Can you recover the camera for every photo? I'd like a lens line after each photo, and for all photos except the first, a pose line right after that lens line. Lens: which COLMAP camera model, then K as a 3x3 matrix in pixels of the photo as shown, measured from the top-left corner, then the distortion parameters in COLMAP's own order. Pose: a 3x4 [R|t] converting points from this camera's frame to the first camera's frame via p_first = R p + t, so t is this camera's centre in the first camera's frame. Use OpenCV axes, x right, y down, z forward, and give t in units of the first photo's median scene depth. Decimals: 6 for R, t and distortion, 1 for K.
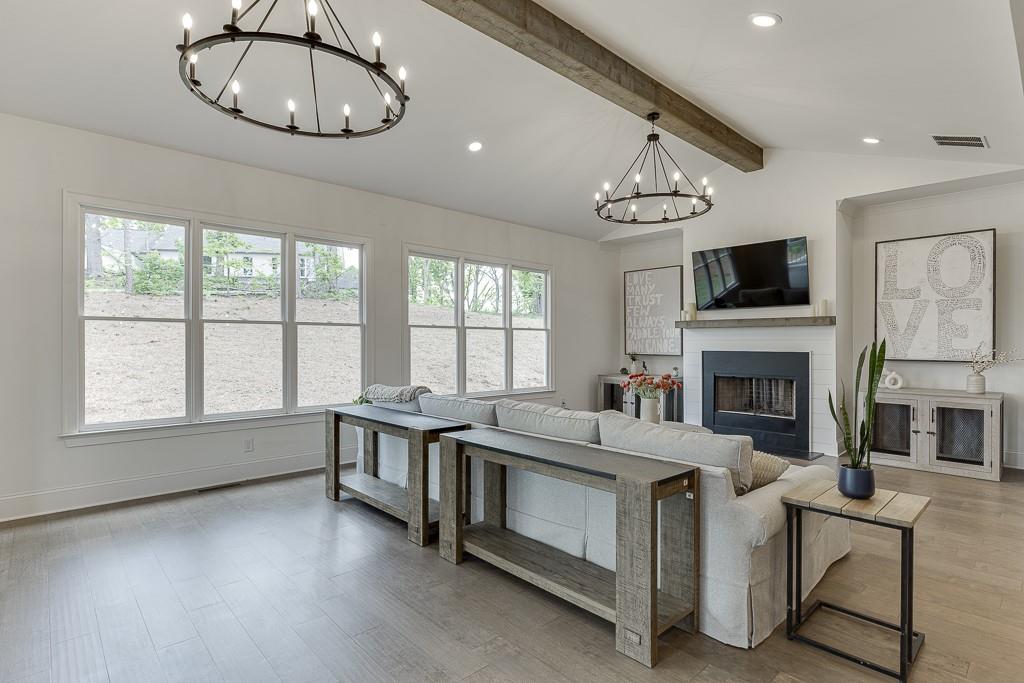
lens RADIAL K [[505.3, 0, 521.3], [0, 505.3, 340.2], [0, 0, 1]] dist [-0.004197, 0.000436]
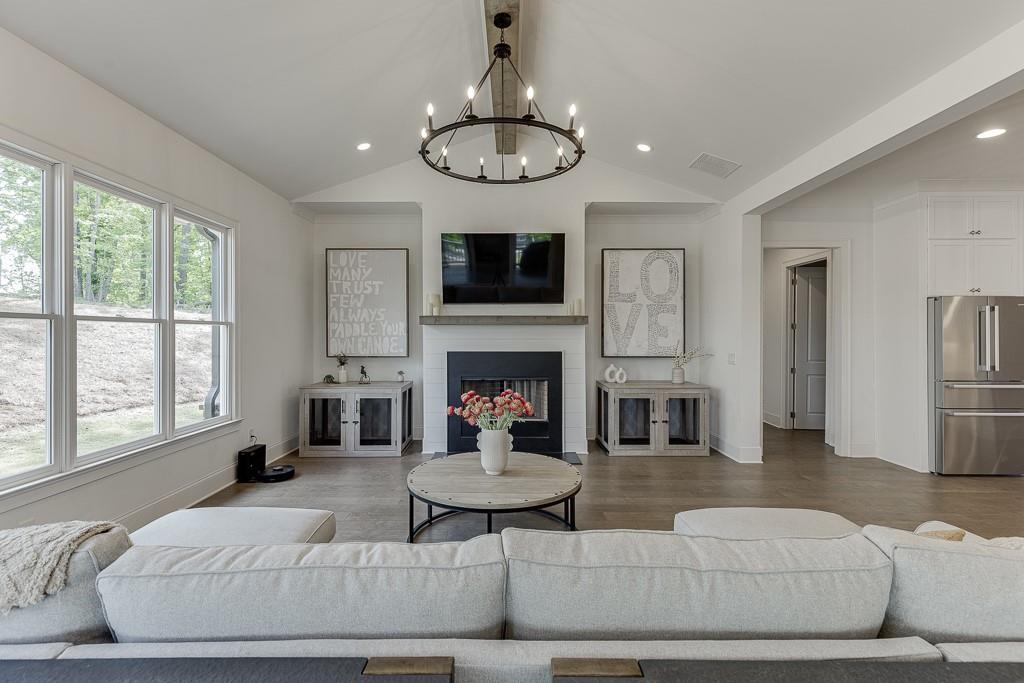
lens RADIAL K [[461.8, 0, 505.0], [0, 461.8, 332.8], [0, 0, 1]] dist [0.009784, -0.000661]
pose [[0.694694, 0.000535, 0.719305, -0.162219], [-0.002408, 0.999996, 0.001582, -0.014485], [-0.719301, -0.002831, 0.694693, 0.469142]]
